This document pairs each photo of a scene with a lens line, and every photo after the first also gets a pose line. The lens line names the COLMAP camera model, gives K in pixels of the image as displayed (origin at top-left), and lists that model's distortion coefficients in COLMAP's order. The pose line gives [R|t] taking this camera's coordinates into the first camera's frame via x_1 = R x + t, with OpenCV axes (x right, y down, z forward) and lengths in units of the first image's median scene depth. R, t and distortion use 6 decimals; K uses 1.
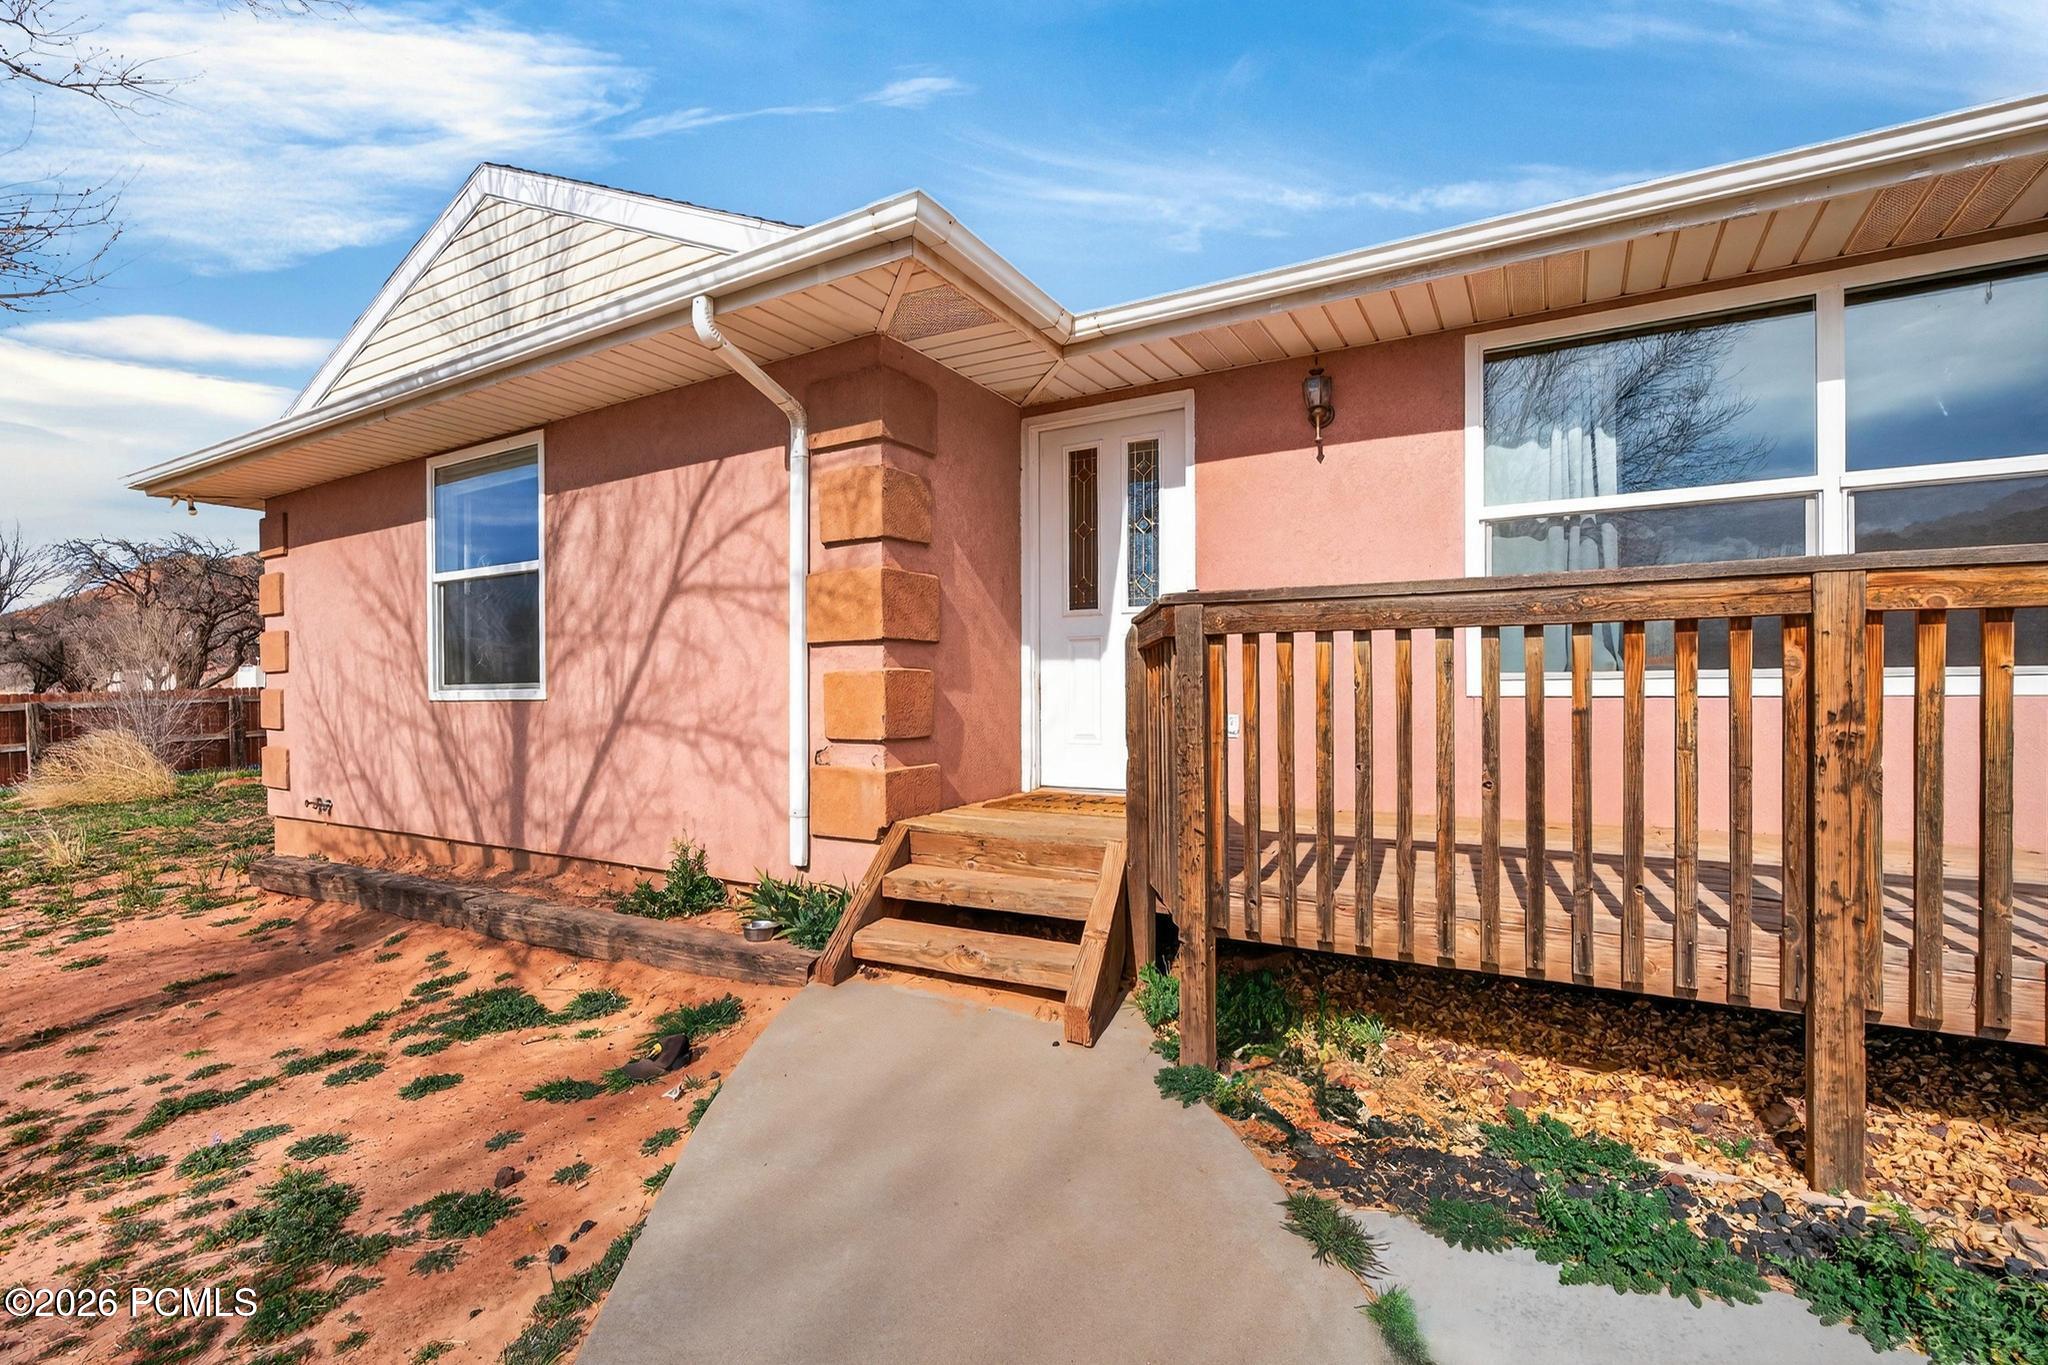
lens RADIAL K [[903.2, 0, 1024.3], [0, 903.2, 685.1], [0, 0, 1]] dist [0.003605, 0.000252]
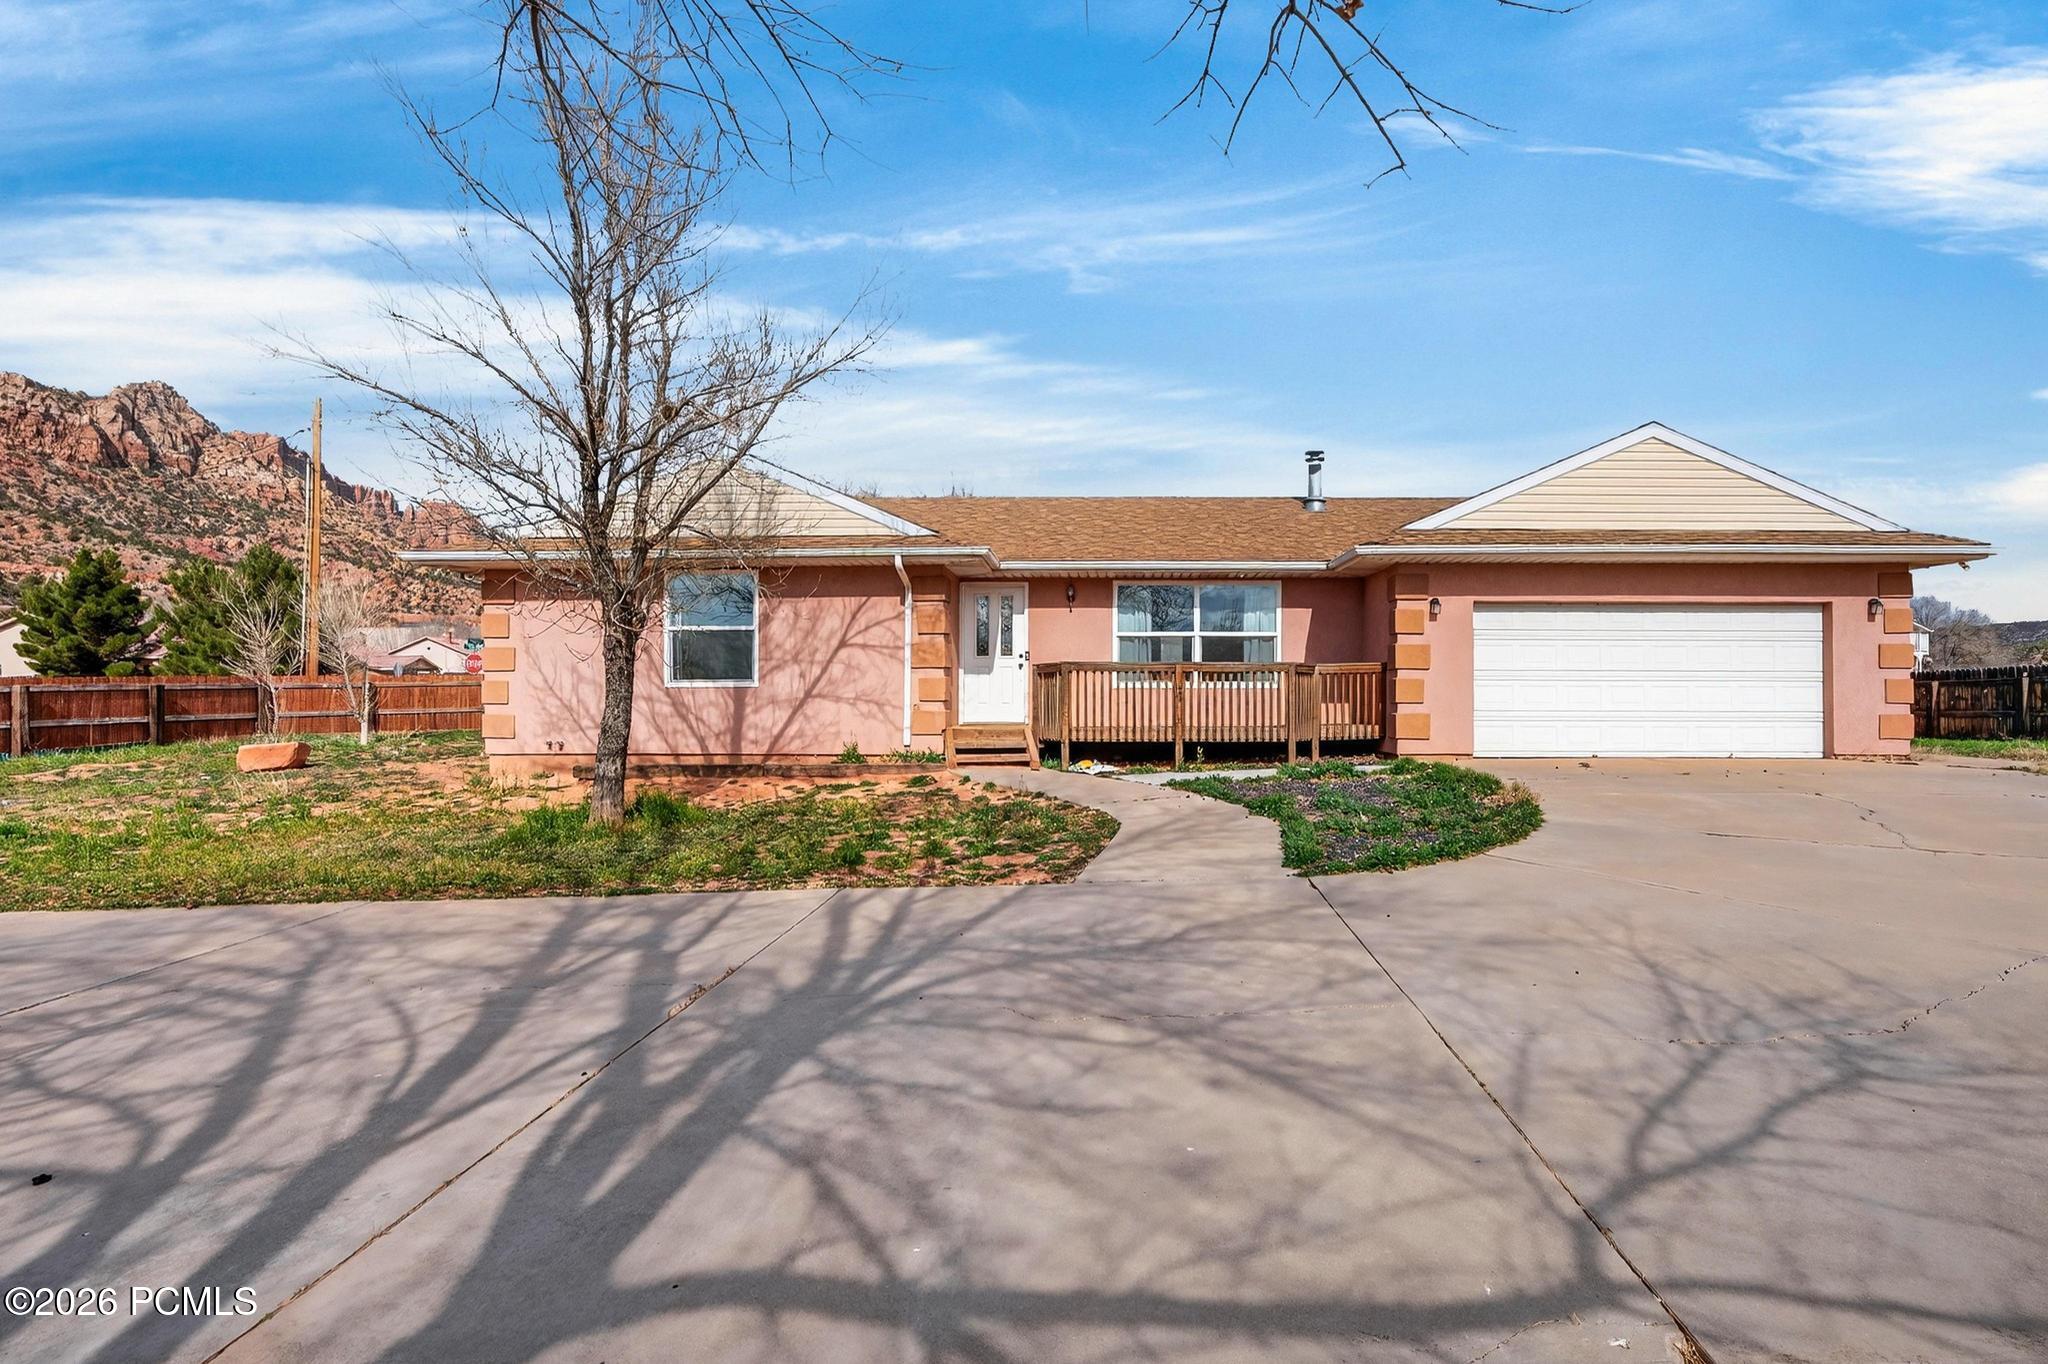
lens RADIAL K [[988.3, 0, 1134.8], [0, 988.3, 698.2], [0, 0, 1]] dist [-0.003613, -0.000301]
pose [[0.855976, 0.010993, 0.516898, -1.080291], [-0.011352, 0.999933, -0.002466, 0.042022], [-0.516890, -0.003757, 0.856043, -1.763190]]
